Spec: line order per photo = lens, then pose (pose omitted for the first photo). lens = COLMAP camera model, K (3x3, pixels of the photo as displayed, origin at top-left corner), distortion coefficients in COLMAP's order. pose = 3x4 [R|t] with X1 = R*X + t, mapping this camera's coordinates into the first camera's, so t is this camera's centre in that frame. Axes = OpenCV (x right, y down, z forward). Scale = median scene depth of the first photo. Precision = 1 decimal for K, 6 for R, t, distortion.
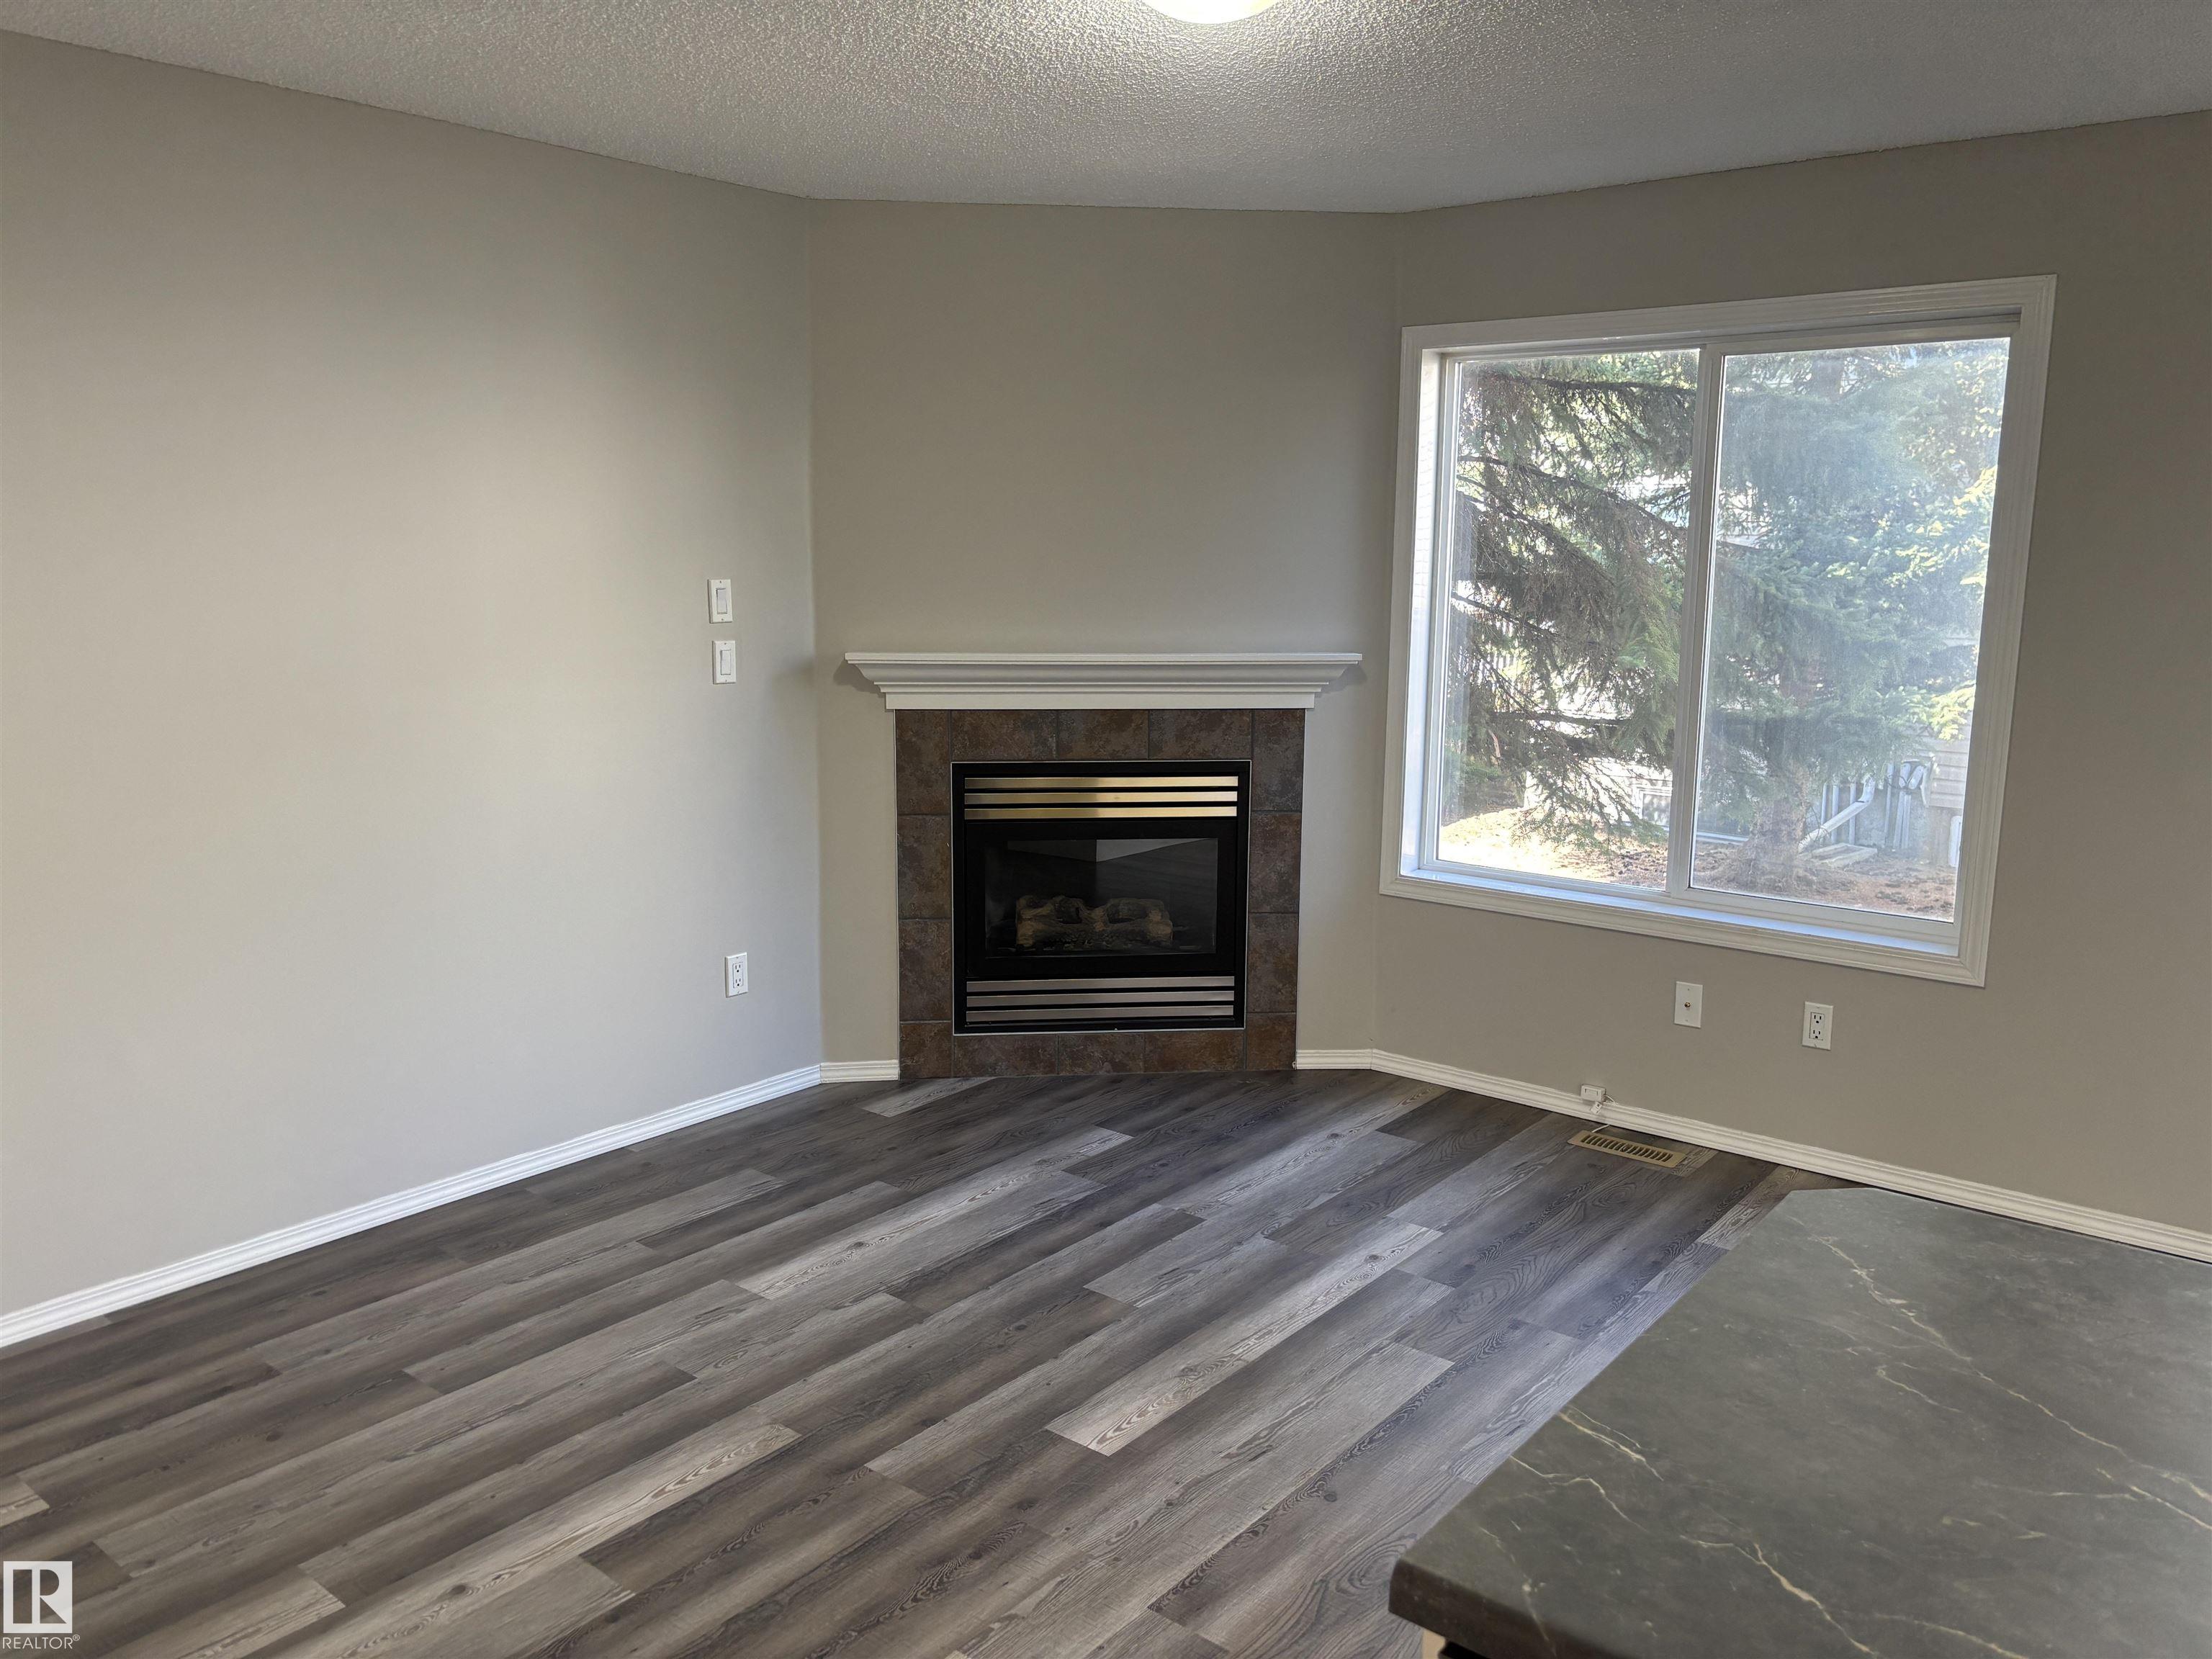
lens RADIAL K [[1672.5, 0, 1106.0], [0, 1672.5, 829.5], [0, 0, 1]] dist [0.058854, -0.070737]
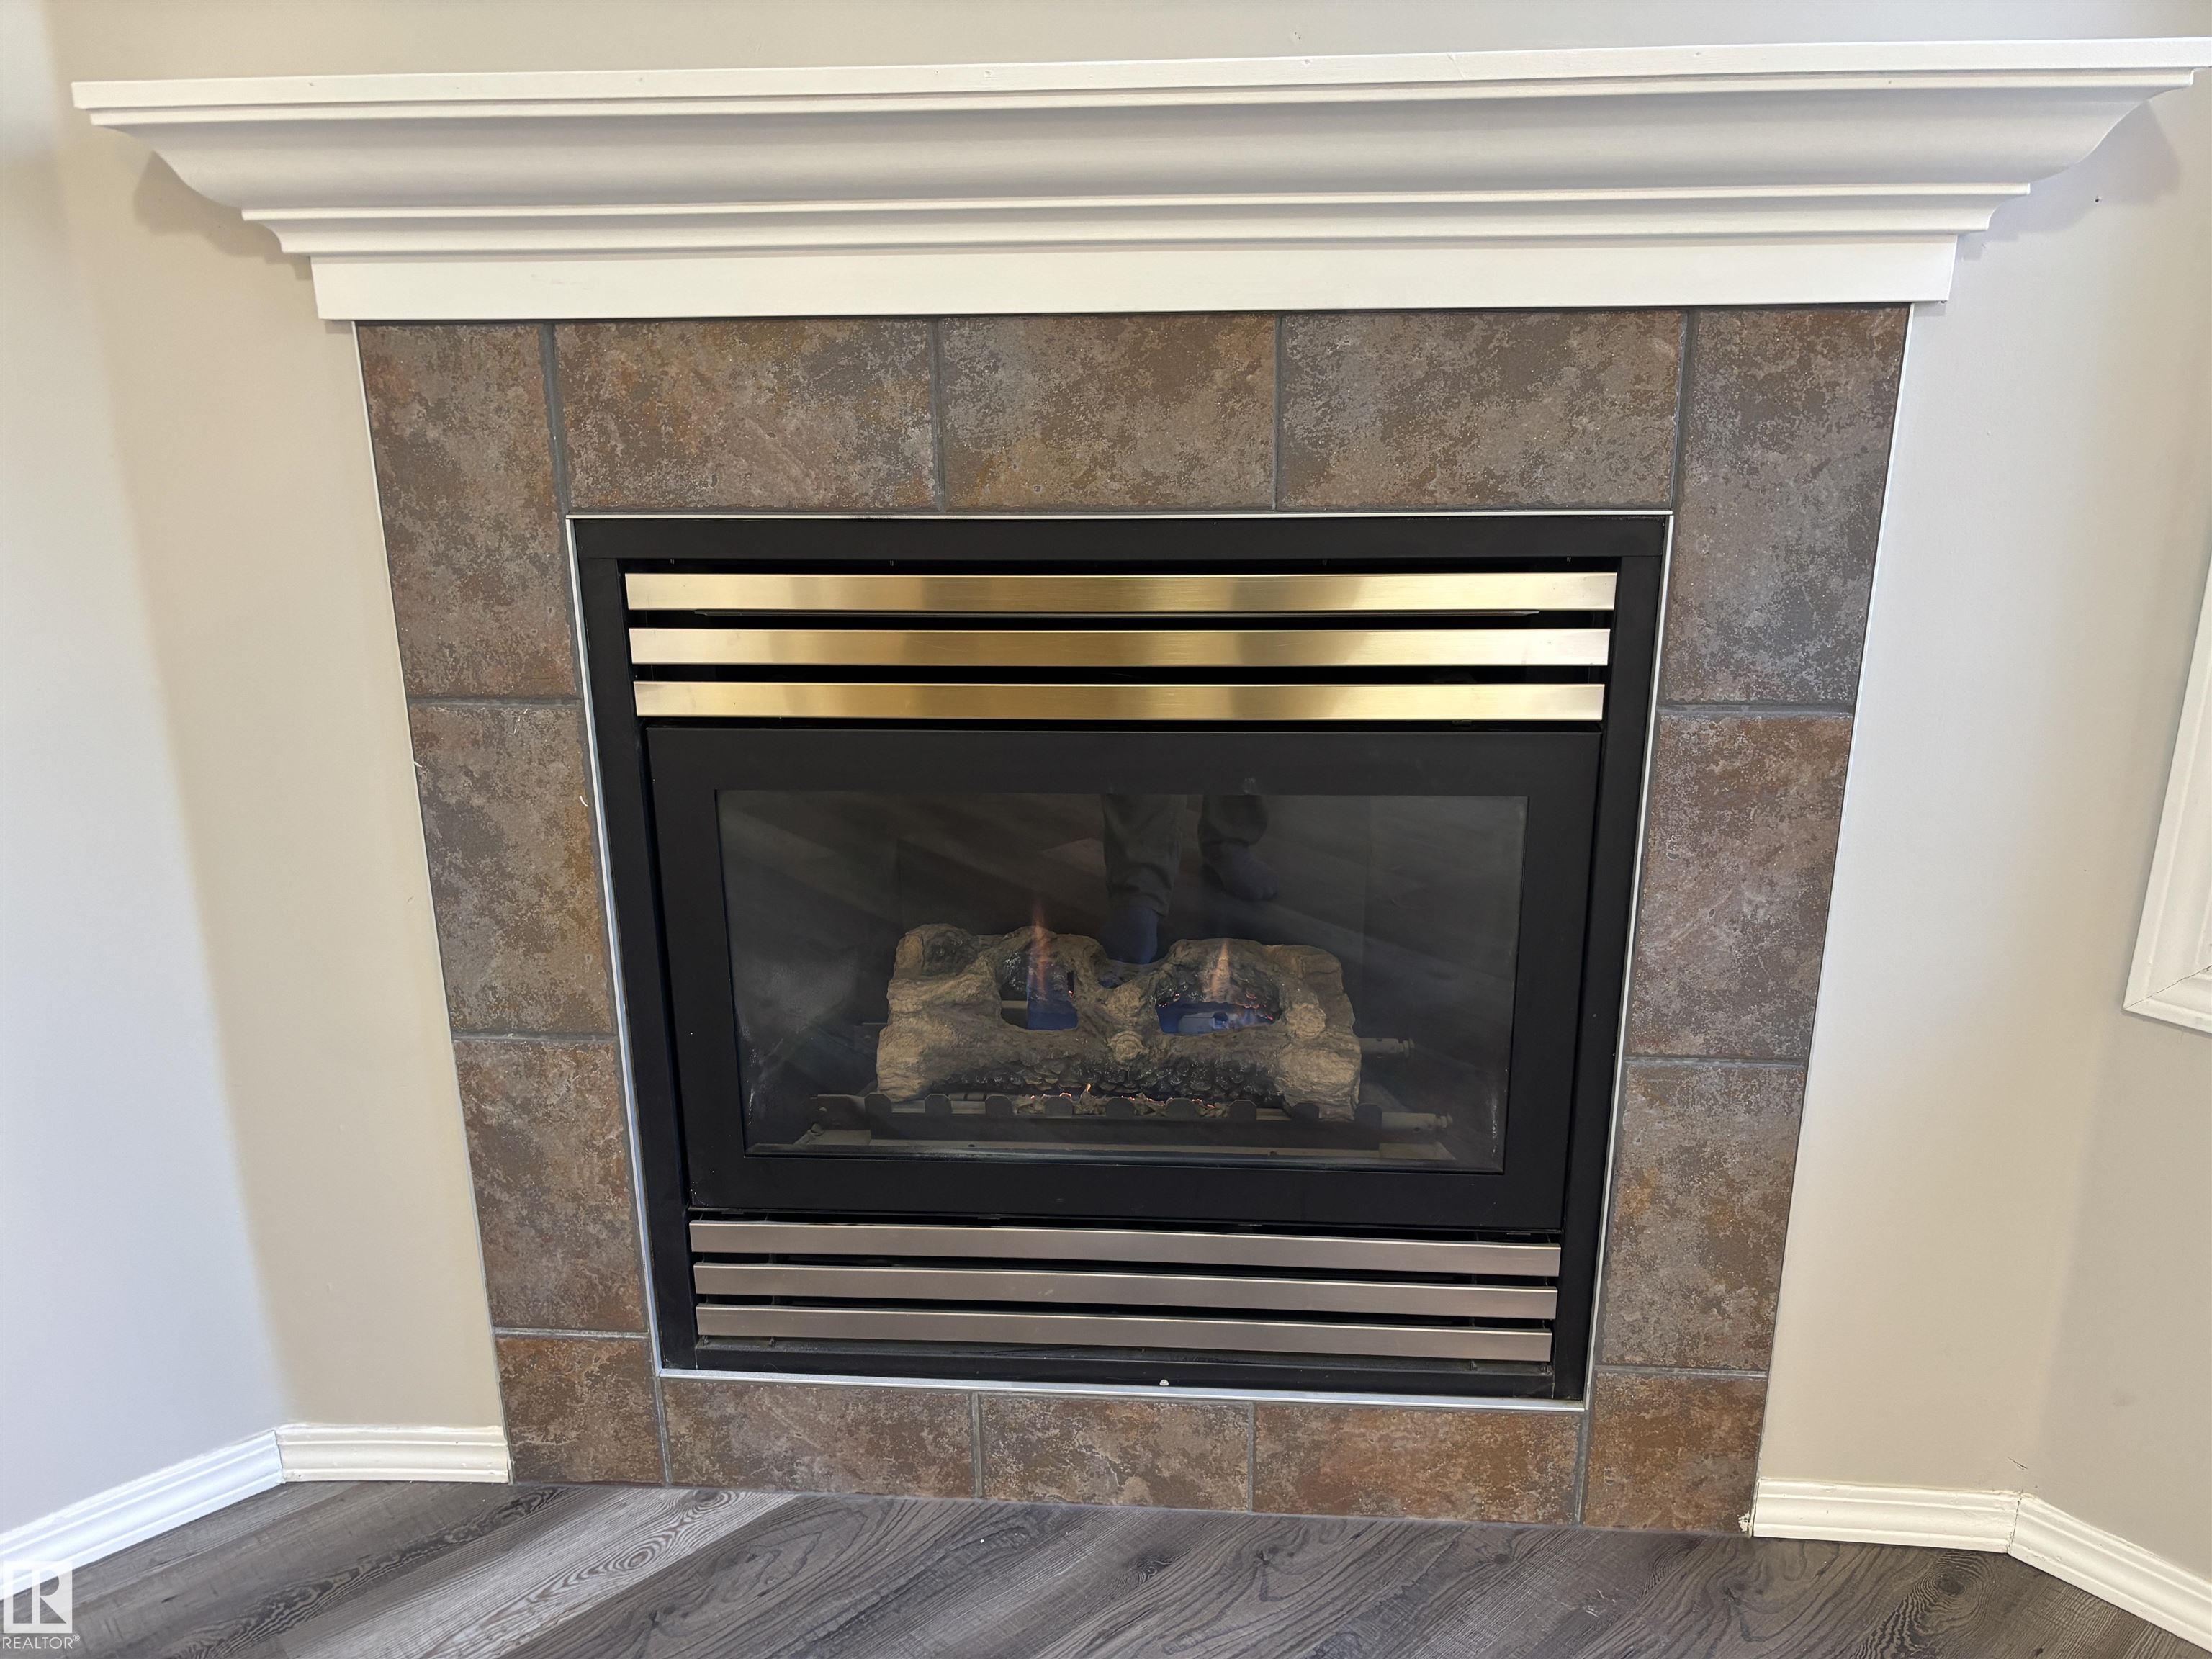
lens RADIAL K [[1672.5, 0, 1106.0], [0, 1672.5, 829.5], [0, 0, 1]] dist [0.058854, -0.070737]
pose [[0.987274, 0.033120, -0.155541, 0.041434], [-0.010544, 0.989553, 0.143786, -0.028929], [0.158679, -0.140317, 0.977309, 0.713845]]
